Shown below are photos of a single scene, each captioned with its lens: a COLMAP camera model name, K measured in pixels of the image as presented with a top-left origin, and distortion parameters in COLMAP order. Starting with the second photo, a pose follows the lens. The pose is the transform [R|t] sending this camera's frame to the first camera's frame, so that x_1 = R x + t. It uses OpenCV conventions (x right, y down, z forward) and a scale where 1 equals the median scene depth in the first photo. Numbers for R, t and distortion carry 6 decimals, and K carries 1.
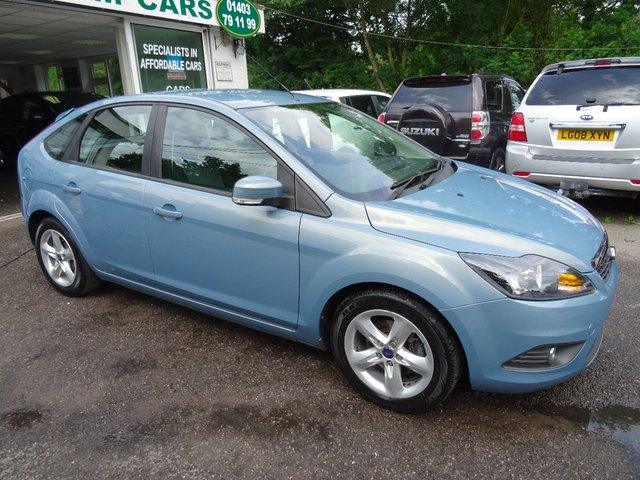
lens RADIAL K [[471.9, 0, 320.0], [0, 471.9, 240.0], [0, 0, 1]] dist [0.003047, -0.001866]
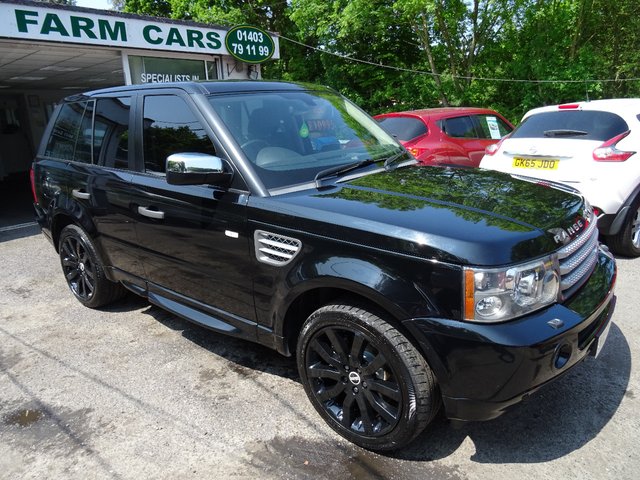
lens RADIAL K [[469.1, 0, 318.6], [0, 469.1, 240.8], [0, 0, 1]] dist [0.011207, -0.005410]
pose [[0.979551, 0.047339, -0.195547, 0.213843], [-0.051499, 0.998541, -0.016237, -0.019885], [0.194493, 0.025976, 0.980560, -0.004682]]
